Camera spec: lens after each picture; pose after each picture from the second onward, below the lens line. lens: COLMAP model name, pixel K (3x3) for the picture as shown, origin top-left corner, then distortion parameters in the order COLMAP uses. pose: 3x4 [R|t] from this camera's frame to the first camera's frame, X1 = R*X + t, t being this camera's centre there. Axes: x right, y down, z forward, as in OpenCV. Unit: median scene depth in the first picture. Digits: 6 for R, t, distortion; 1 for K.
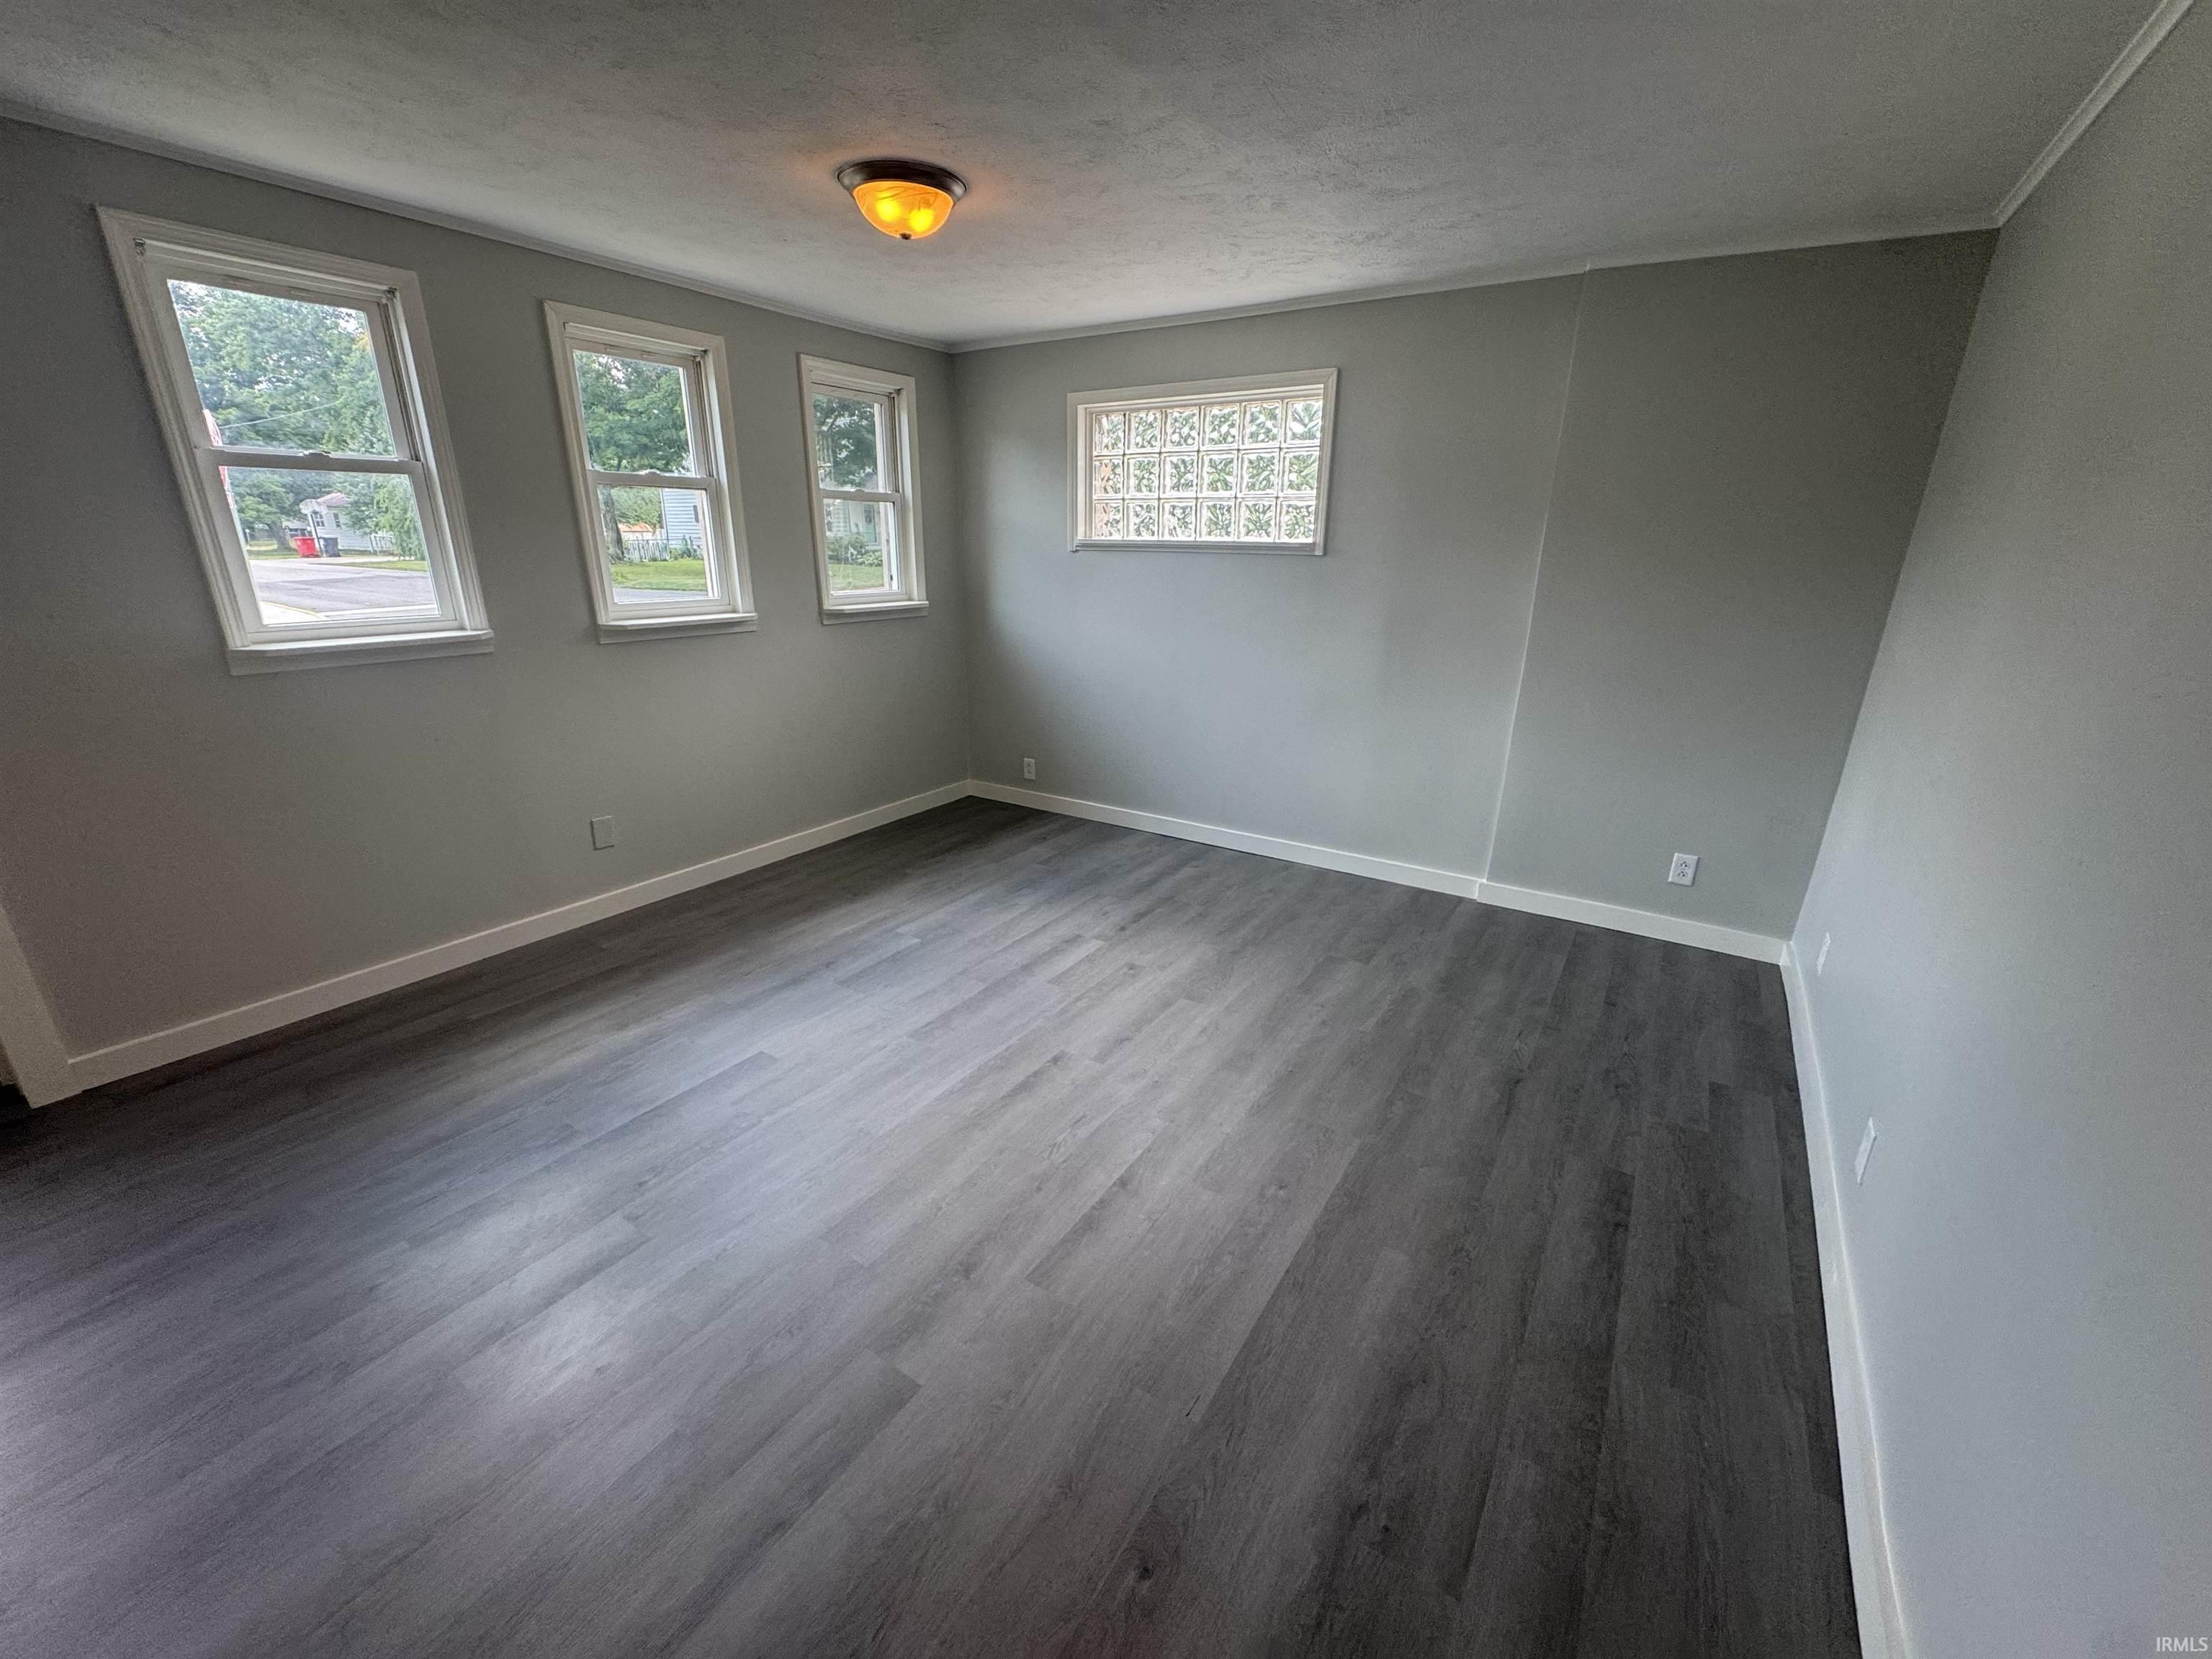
lens RADIAL K [[887.8, 0, 1107.4], [0, 887.8, 830.0], [0, 0, 1]] dist [-0.001244, 0.000650]
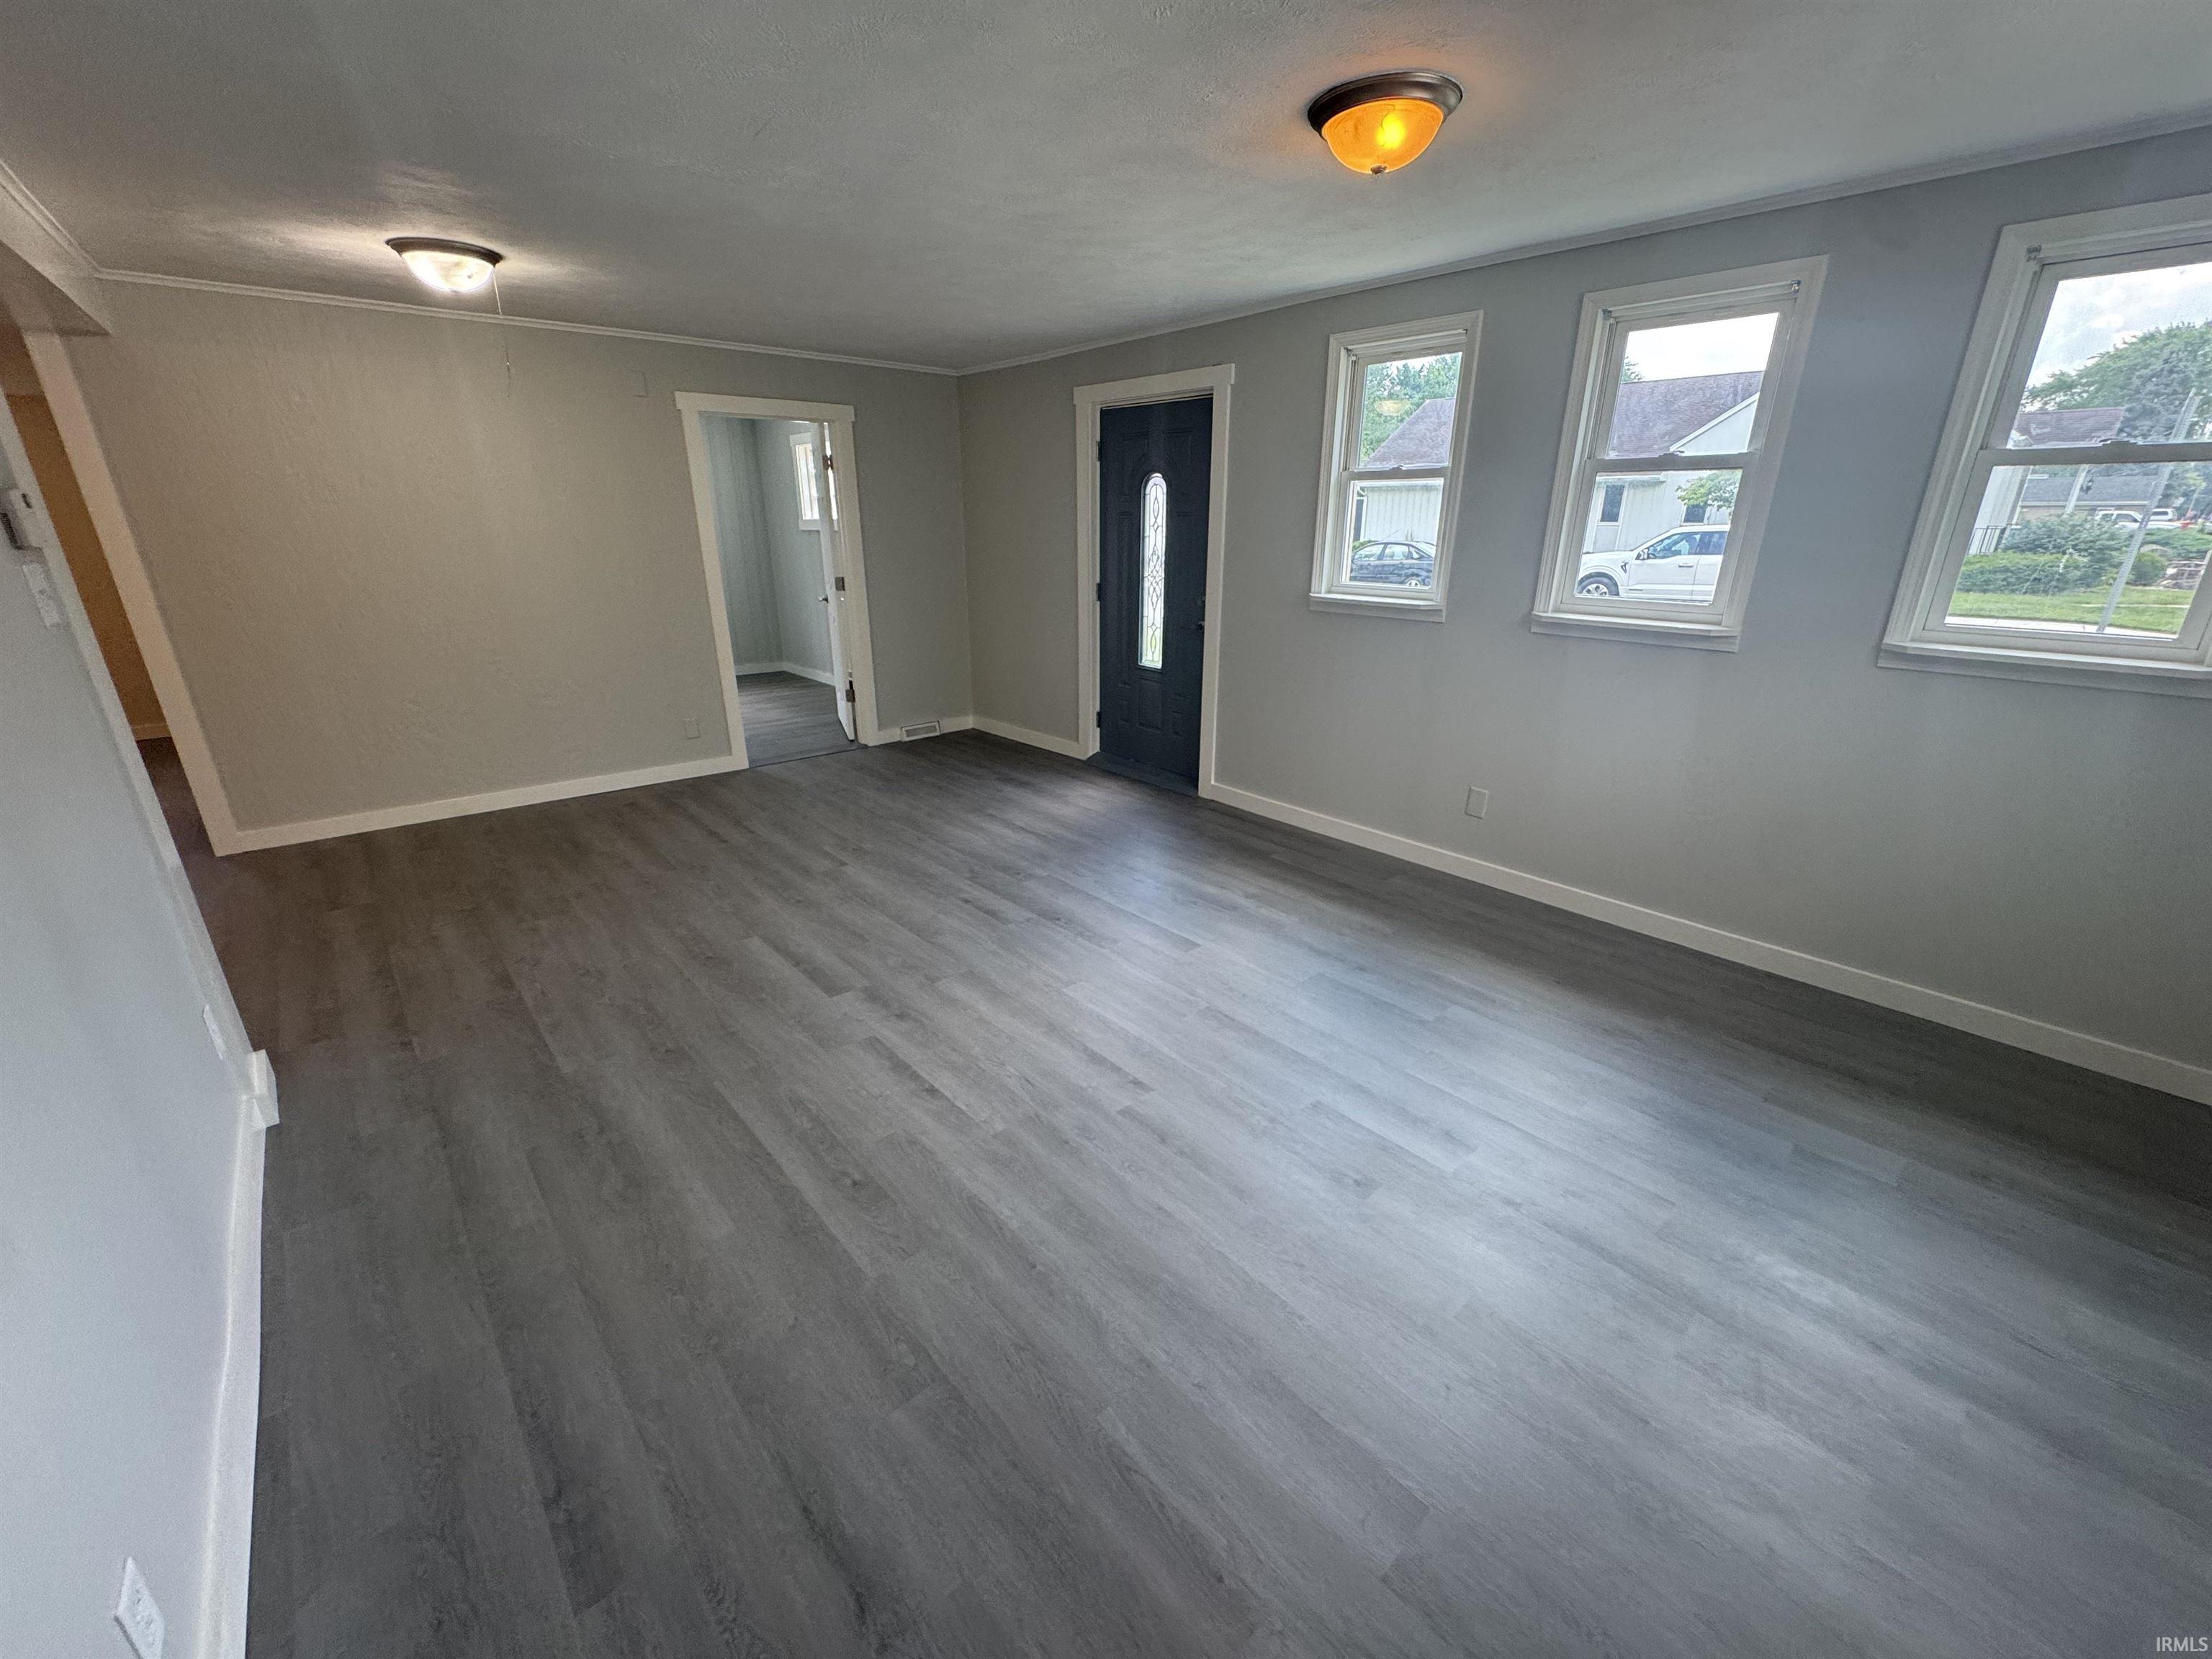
lens RADIAL K [[887.8, 0, 1107.4], [0, 887.8, 830.0], [0, 0, 1]] dist [-0.001244, 0.000650]
pose [[-0.259078, 0.313623, -0.913520, 0.561008], [-0.309932, 0.868802, 0.386168, -0.253377], [0.914779, 0.383176, -0.127885, 0.766590]]
